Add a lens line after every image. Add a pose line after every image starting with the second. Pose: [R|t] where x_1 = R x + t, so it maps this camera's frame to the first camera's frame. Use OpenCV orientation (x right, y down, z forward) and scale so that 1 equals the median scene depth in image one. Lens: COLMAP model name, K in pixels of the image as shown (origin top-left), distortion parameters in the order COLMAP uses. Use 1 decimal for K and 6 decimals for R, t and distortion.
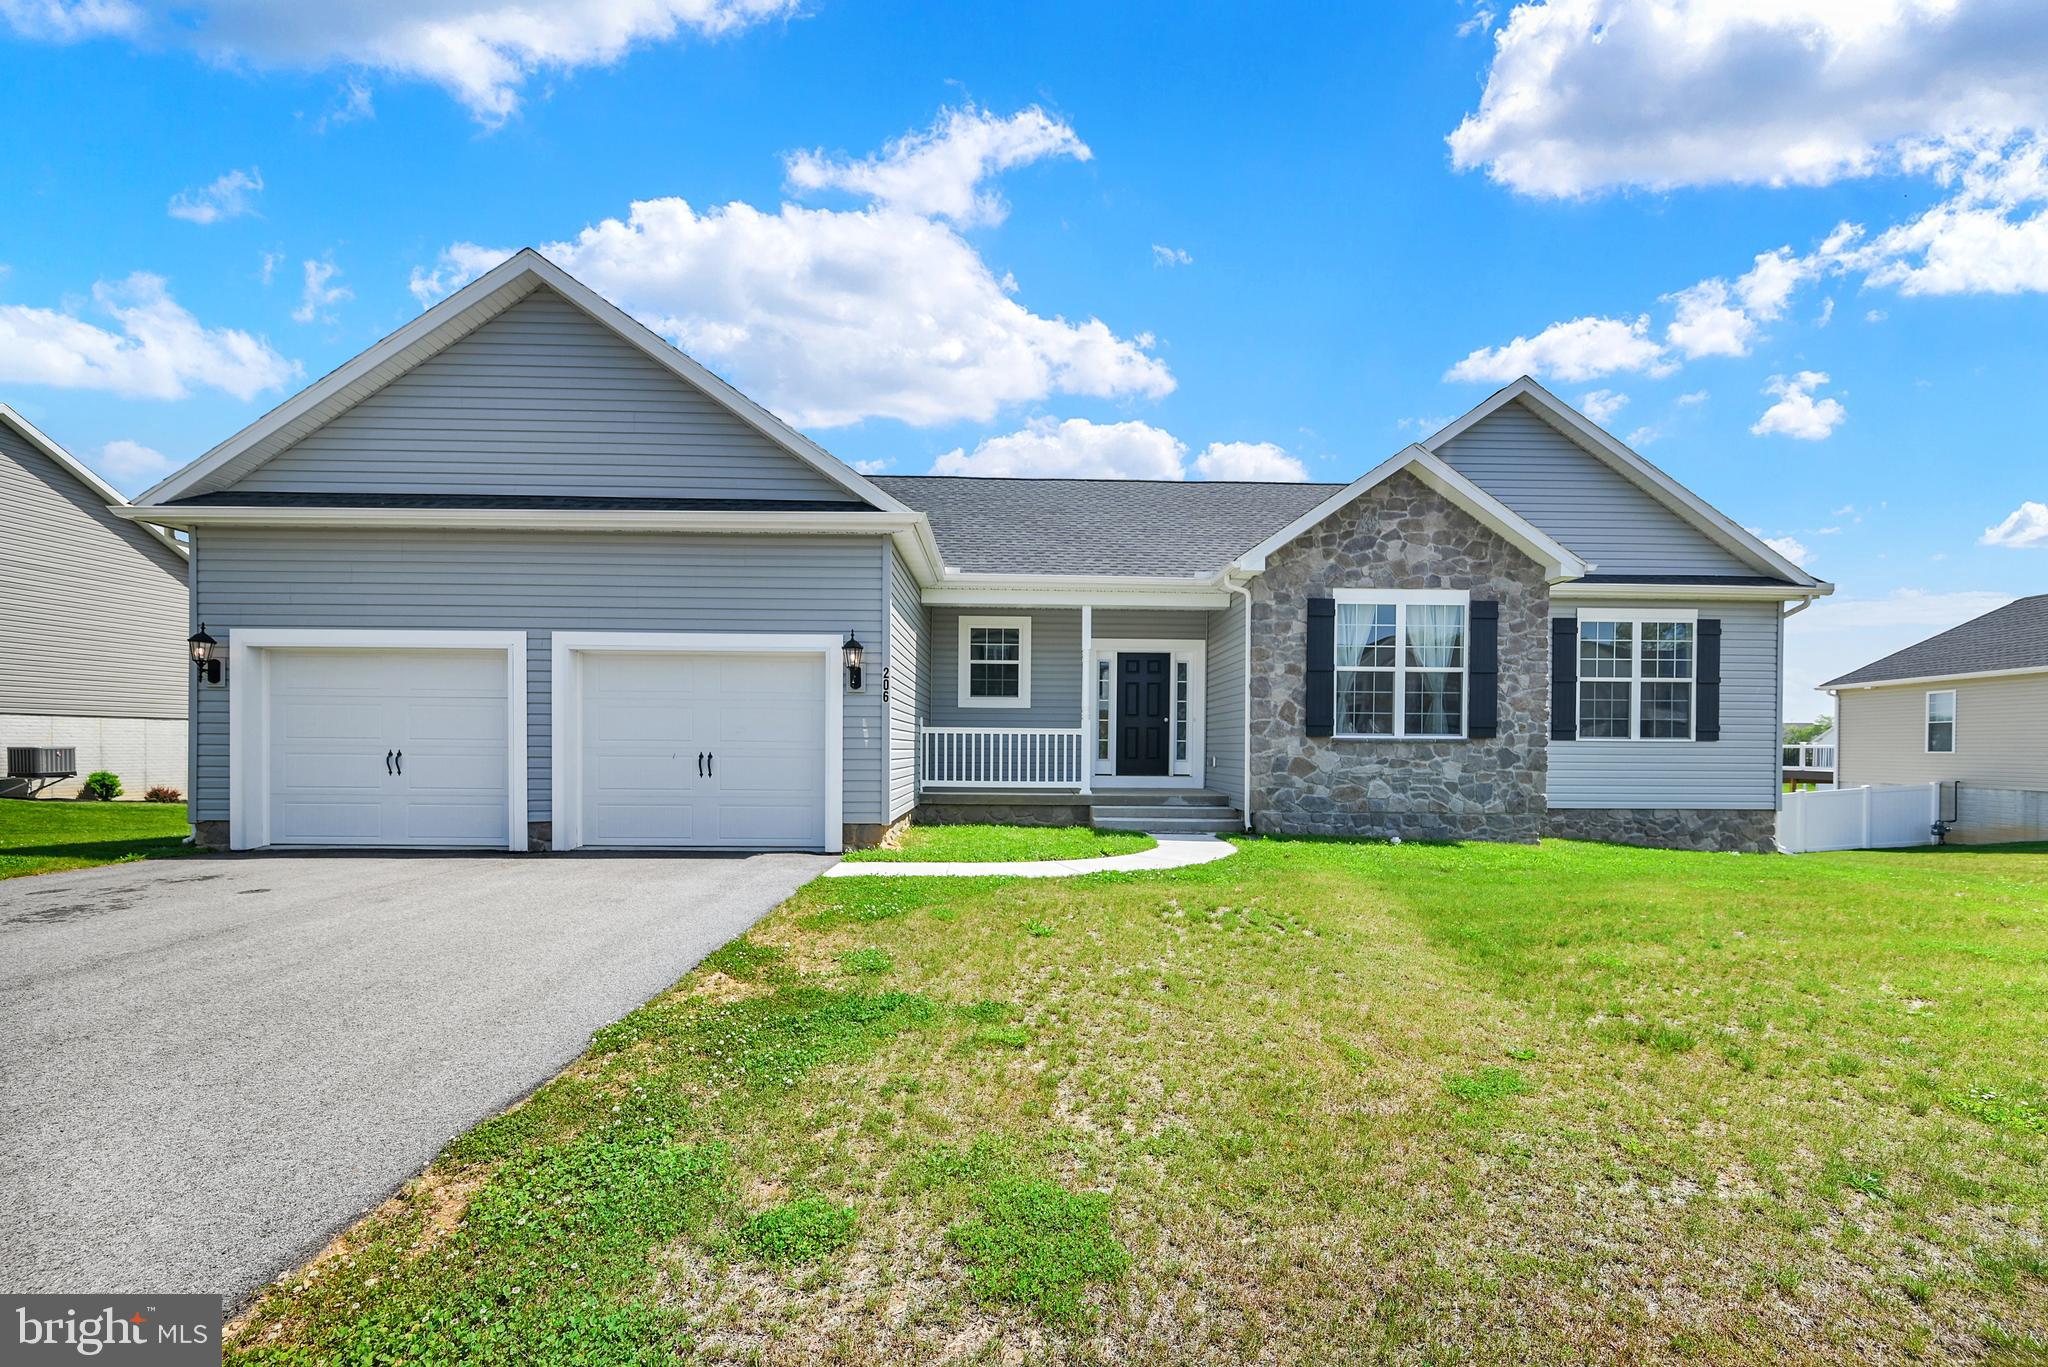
lens RADIAL K [[825.2, 0, 1032.4], [0, 825.2, 745.7], [0, 0, 1]] dist [0.000100, -0.000008]
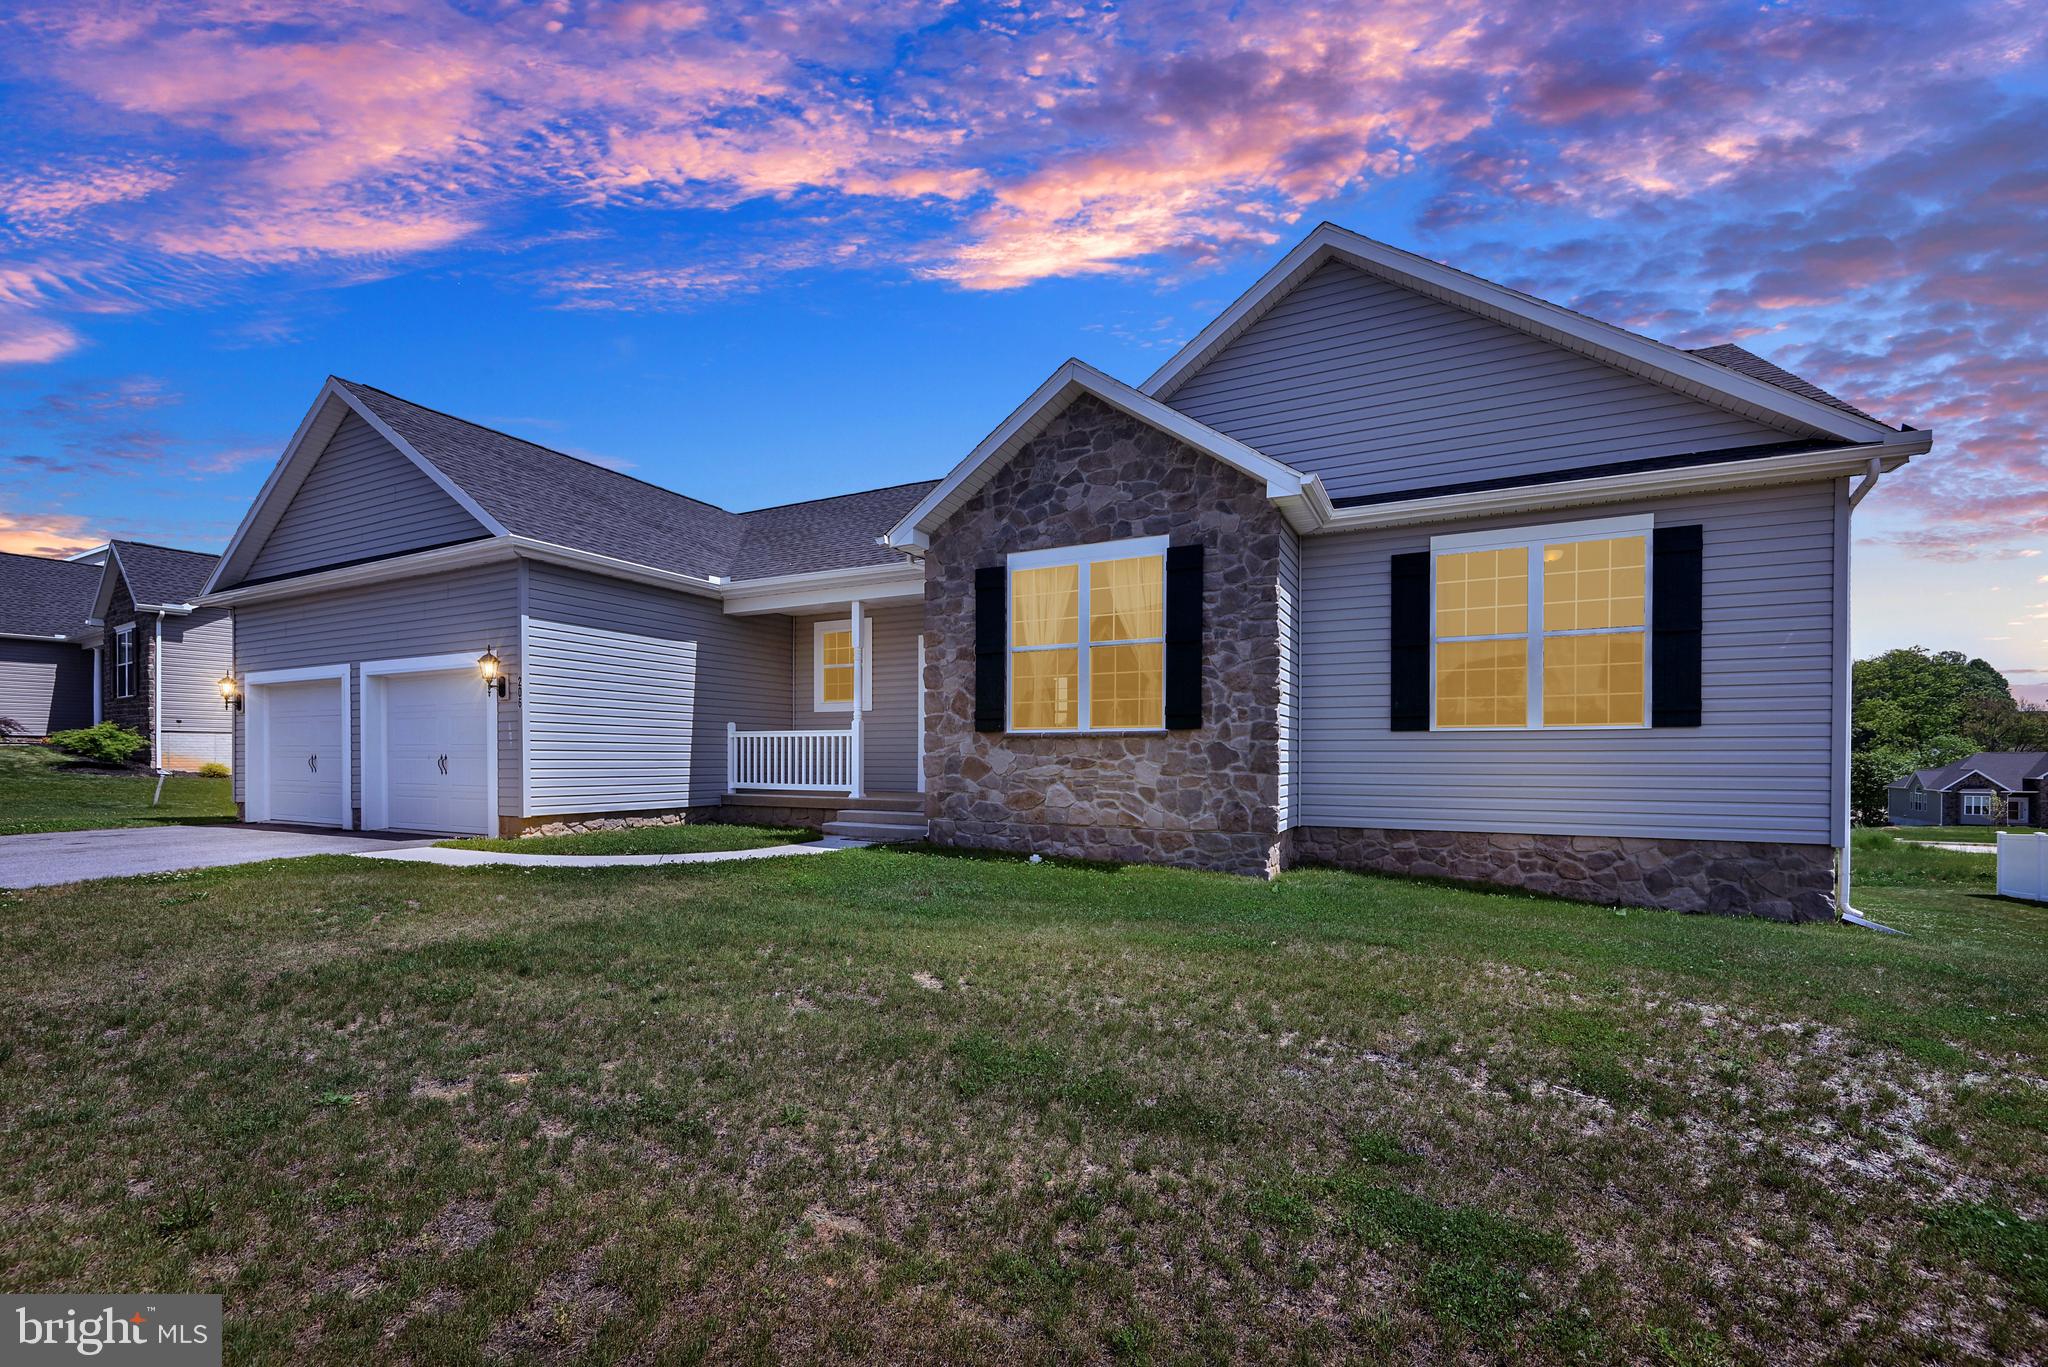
lens RADIAL K [[825.8, 0, 994.8], [0, 825.8, 754.8], [0, 0, 1]] dist [-0.001384, 0.000076]
pose [[0.883532, -0.007834, -0.468305, 0.742716], [0.005632, 0.999966, -0.006103, 0.017392], [0.468336, 0.002755, 0.883546, 0.257210]]
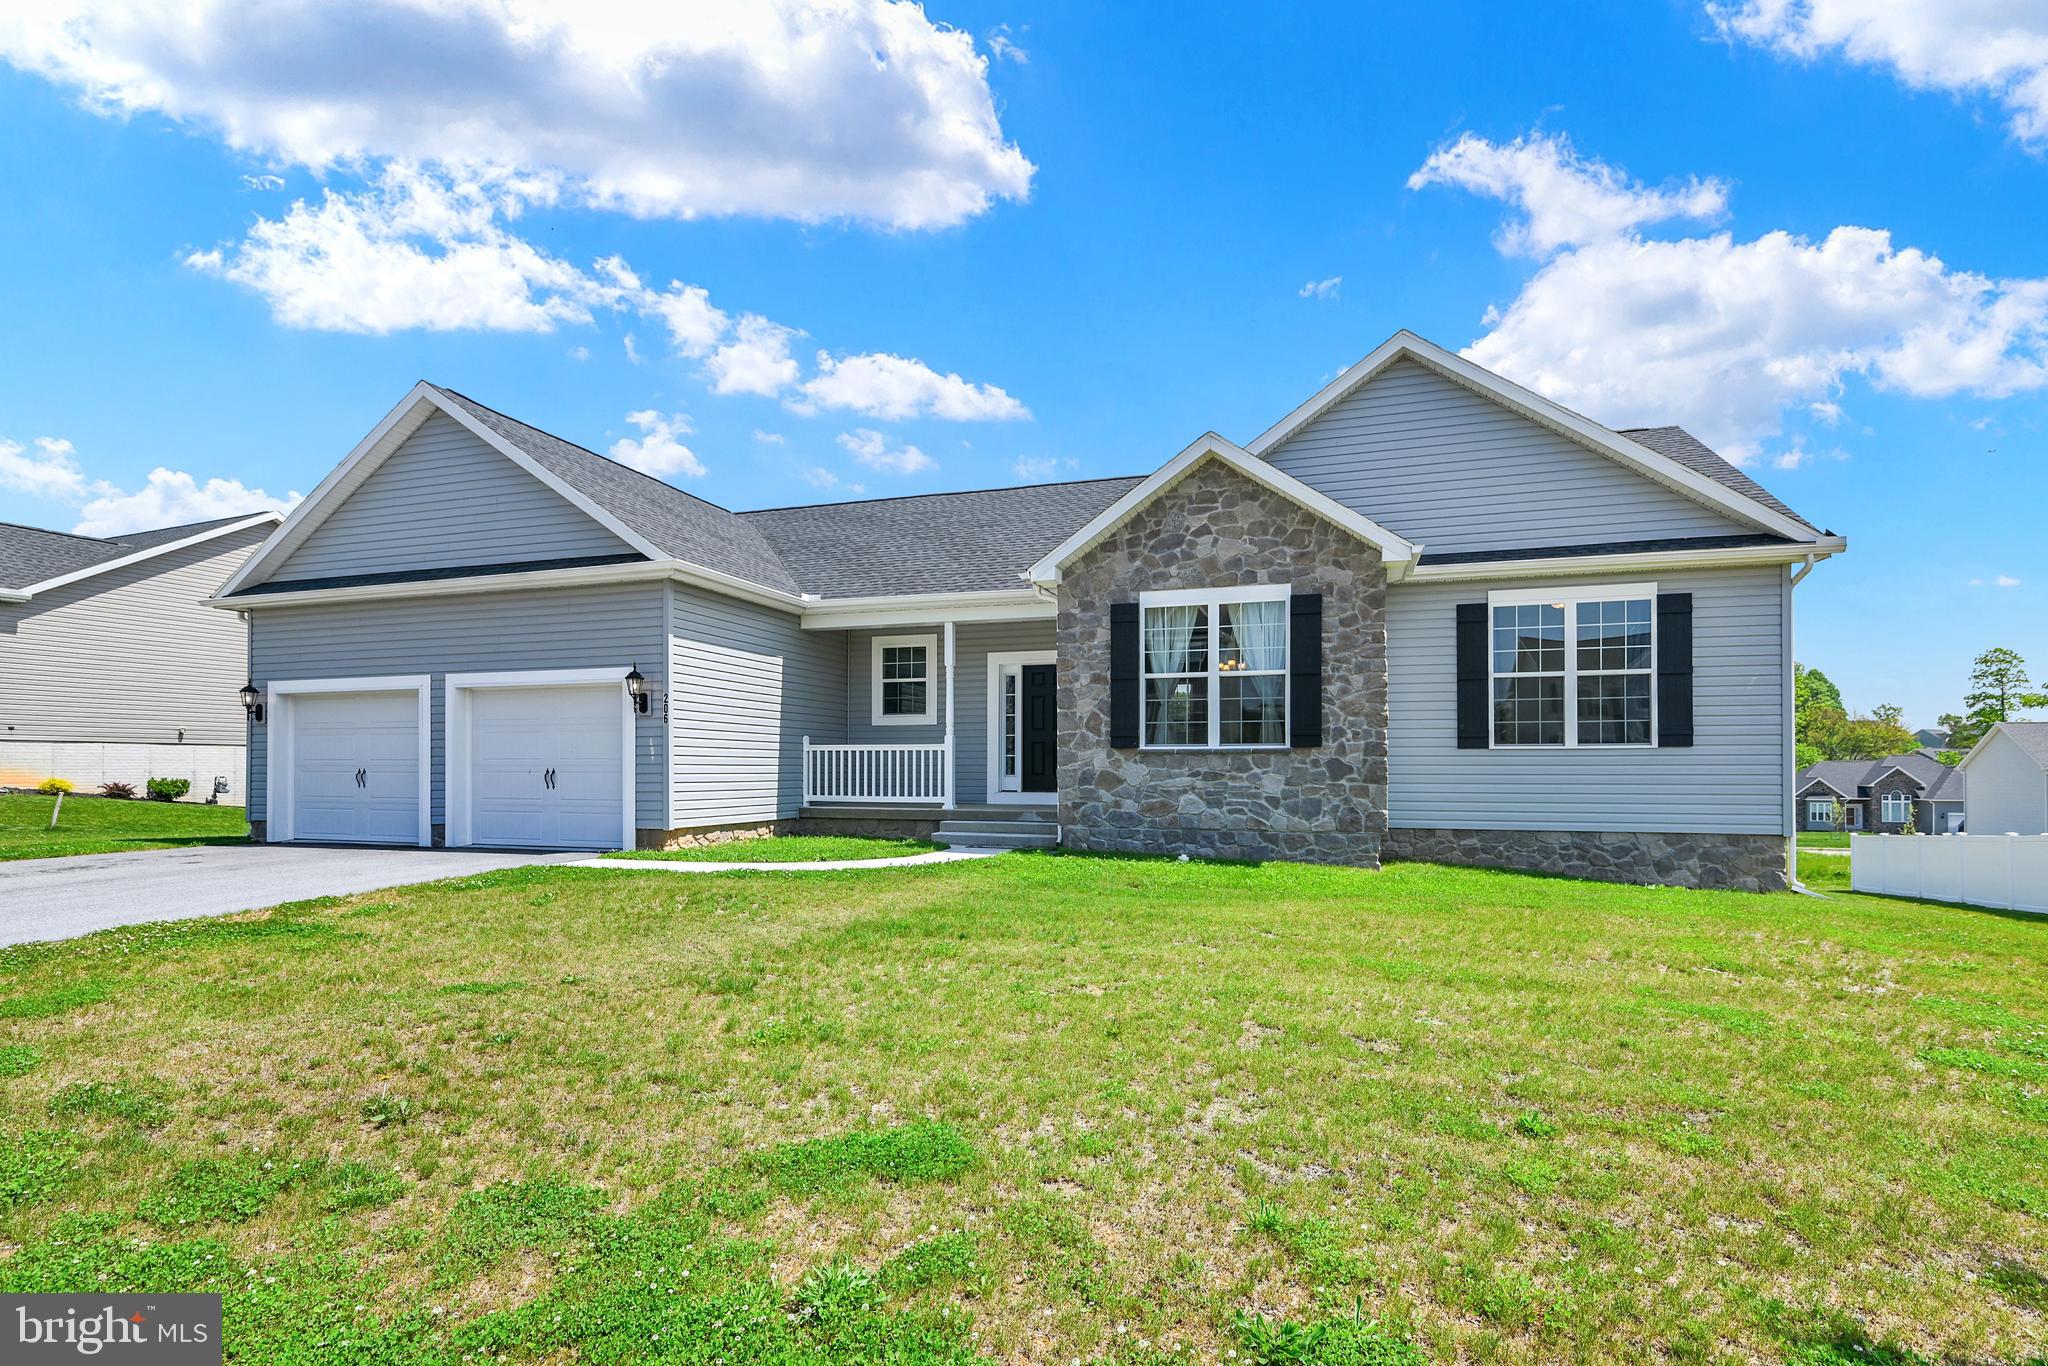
lens RADIAL K [[938.7, 0, 1001.3], [0, 938.7, 747.6], [0, 0, 1]] dist [0.001396, 0.000298]
pose [[0.946011, -0.014897, -0.323792, 0.561017], [0.007933, 0.999708, -0.022815, 0.011791], [0.324037, 0.019015, 0.945853, -0.070524]]
